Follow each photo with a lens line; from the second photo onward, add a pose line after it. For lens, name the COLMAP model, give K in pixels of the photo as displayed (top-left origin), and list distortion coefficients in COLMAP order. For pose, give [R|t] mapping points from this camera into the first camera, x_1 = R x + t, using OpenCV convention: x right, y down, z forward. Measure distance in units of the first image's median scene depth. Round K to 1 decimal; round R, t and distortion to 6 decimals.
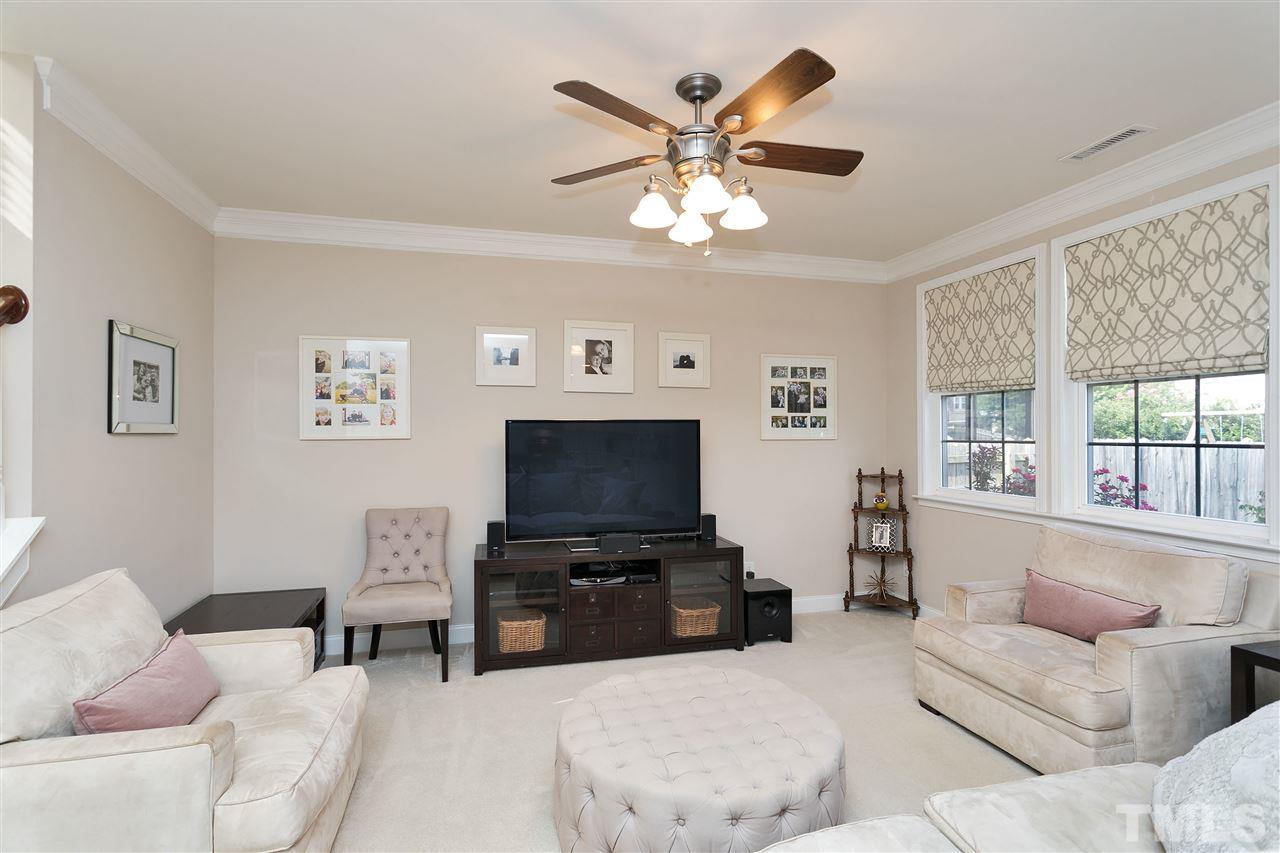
lens RADIAL K [[609.1, 0, 633.3], [0, 609.1, 432.3], [0, 0, 1]] dist [0.018371, 0.000493]
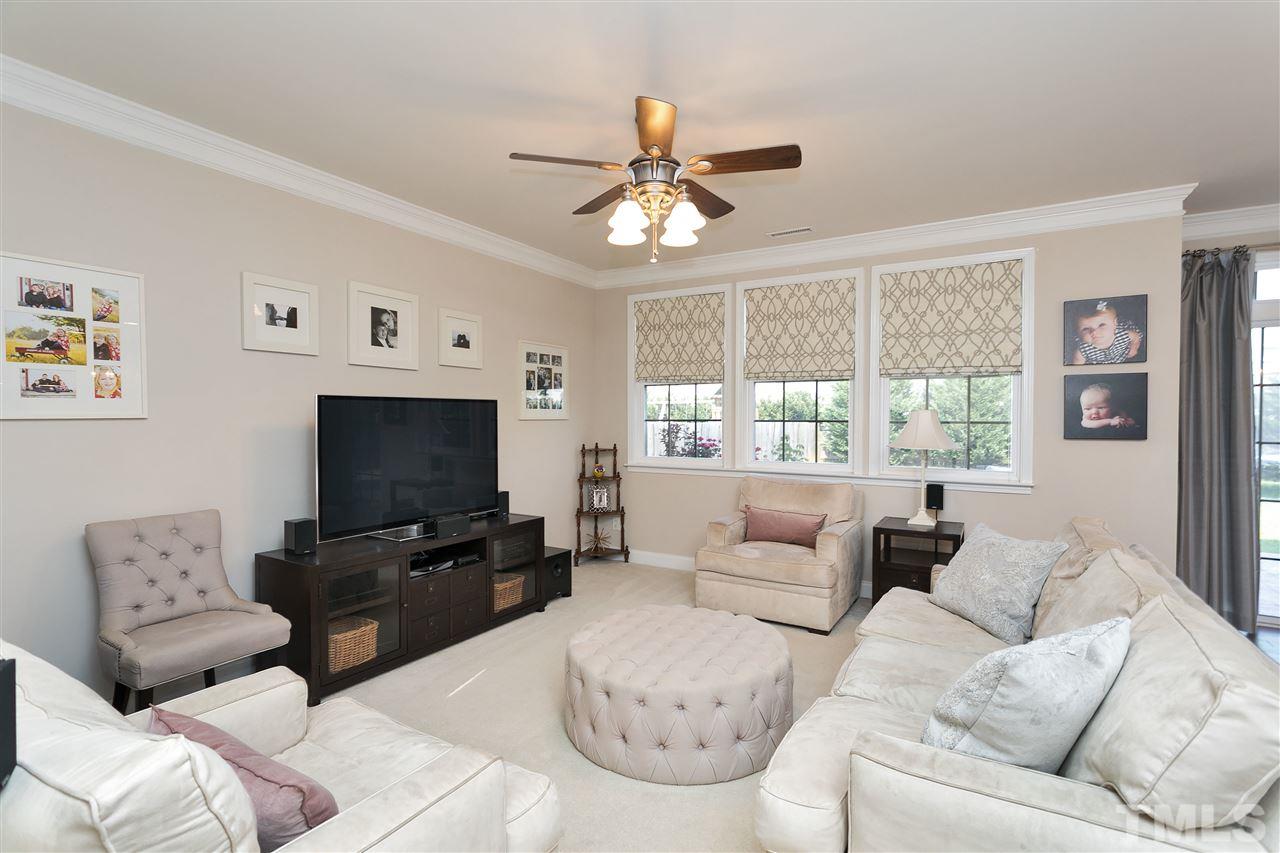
lens RADIAL K [[609.1, 0, 642.2], [0, 609.1, 428.1], [0, 0, 1]] dist [0.018371, 0.000493]
pose [[0.718864, -0.011486, 0.695056, -0.443016], [-0.002167, 0.999822, 0.018764, 0.007256], [-0.695147, -0.014995, 0.718711, 0.092663]]
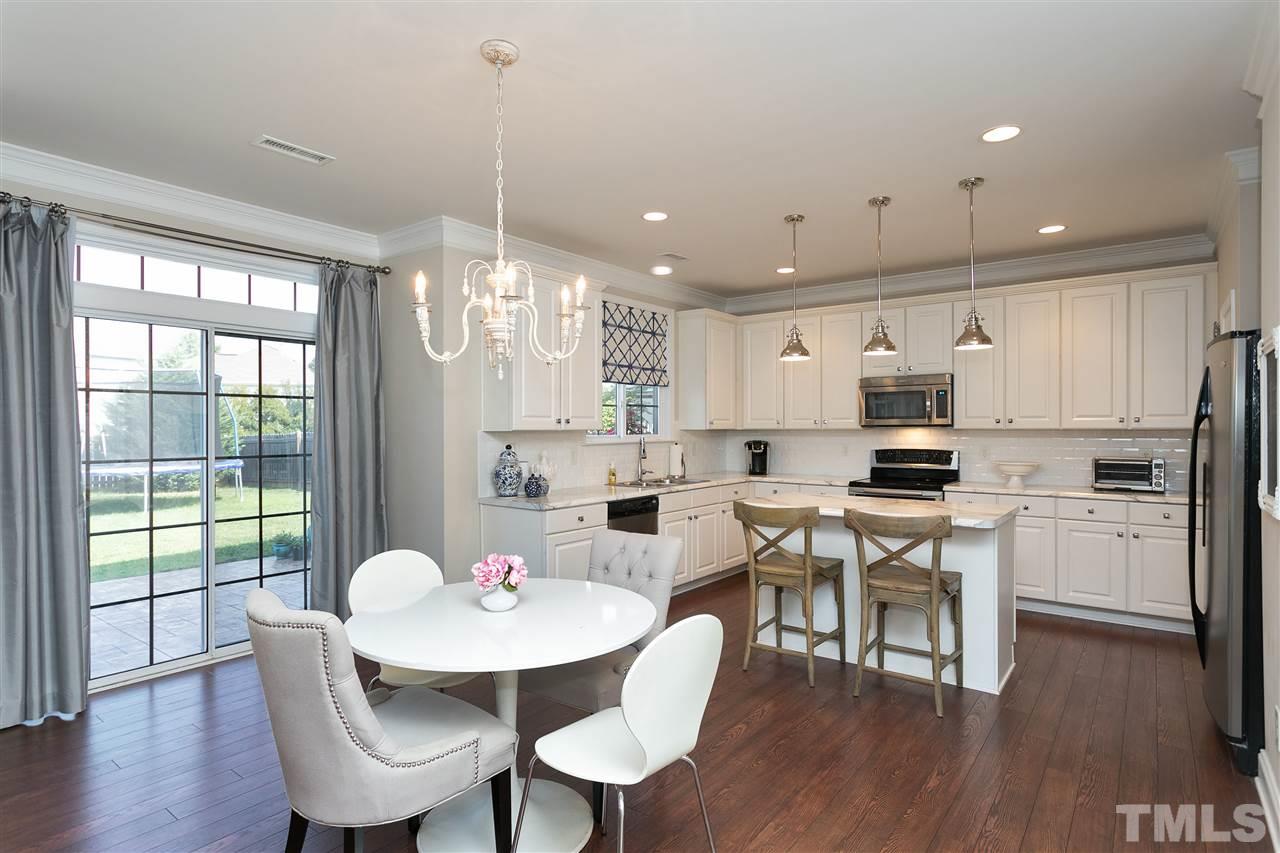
lens RADIAL K [[683.4, 0, 659.2], [0, 683.4, 428.6], [0, 0, 1]] dist [-0.001360, 0.001967]
pose [[-0.626380, -0.001905, 0.779516, -0.165409], [0.000807, 0.999995, 0.003092, 0.003174], [-0.779518, 0.002566, -0.626375, 0.095713]]
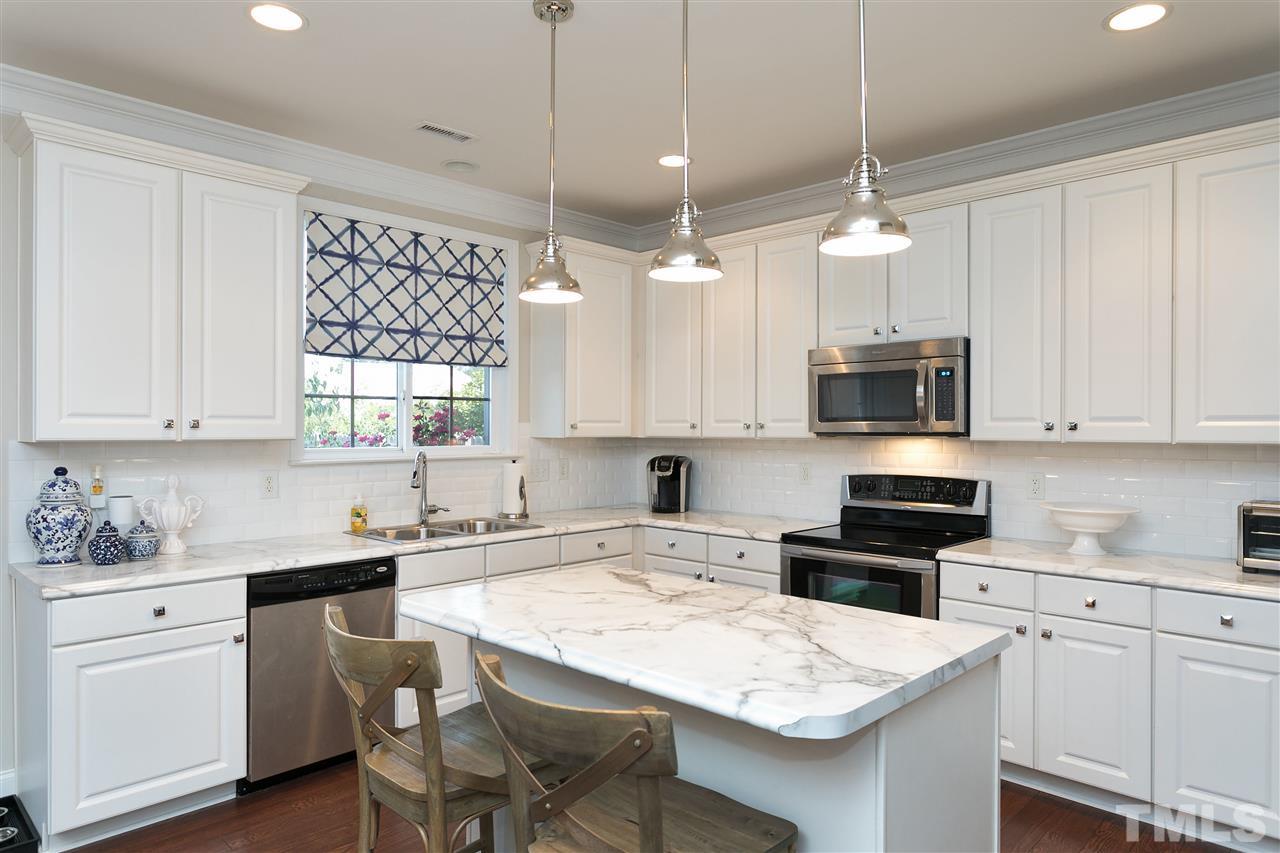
lens RADIAL K [[818.9, 0, 639.5], [0, 818.9, 426.1], [0, 0, 1]] dist [-0.001896, 0.000877]
pose [[-0.520704, -0.000305, 0.853737, -0.021425], [-0.003519, 0.999992, -0.001790, -0.004719], [-0.853730, -0.003936, -0.520701, -0.504204]]
